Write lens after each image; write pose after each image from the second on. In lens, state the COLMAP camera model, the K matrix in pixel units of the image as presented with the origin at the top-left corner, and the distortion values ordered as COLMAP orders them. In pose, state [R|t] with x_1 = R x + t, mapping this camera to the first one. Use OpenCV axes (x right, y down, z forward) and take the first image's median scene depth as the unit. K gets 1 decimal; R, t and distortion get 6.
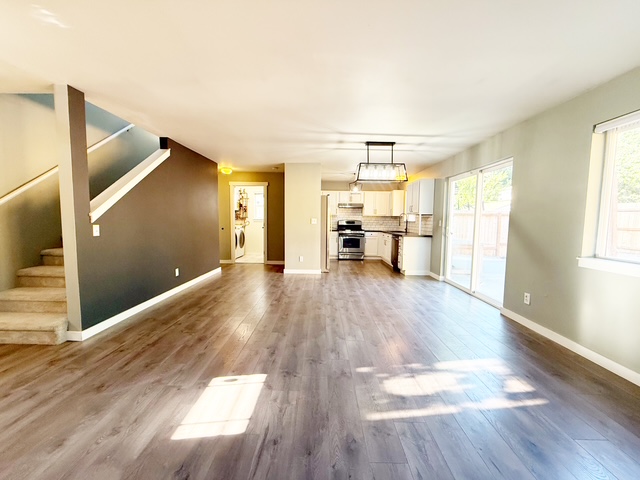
lens RADIAL K [[255.3, 0, 318.8], [0, 255.3, 238.7], [0, 0, 1]] dist [-0.000127, 0.000012]
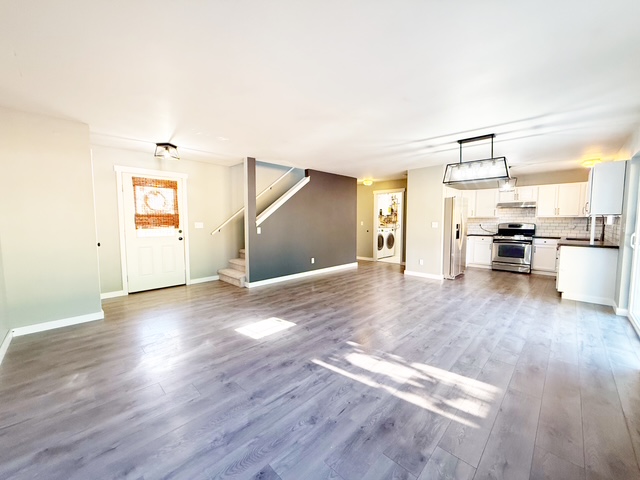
lens RADIAL K [[255.3, 0, 318.8], [0, 255.3, 238.7], [0, 0, 1]] dist [-0.000127, 0.000012]
pose [[0.722926, 0.036642, -0.689954, 0.475708], [-0.044243, 0.998998, 0.006698, -0.003304], [0.689508, 0.025684, 0.723823, -0.022695]]
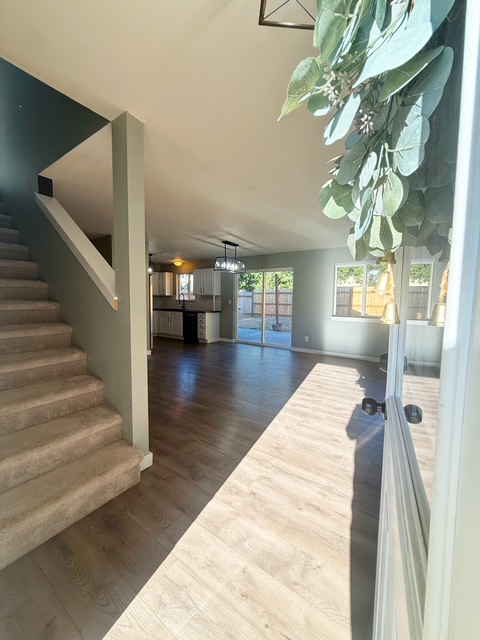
lens RADIAL K [[255.3, 0, 240.0], [0, 255.3, 320.0], [0, 0, 1]] dist [-0.000127, 0.000012]
pose [[0.564937, -0.074959, 0.821722, -0.865991], [0.059084, 0.996984, 0.050326, -0.038918], [-0.823016, 0.020119, 0.567662, 0.208362]]
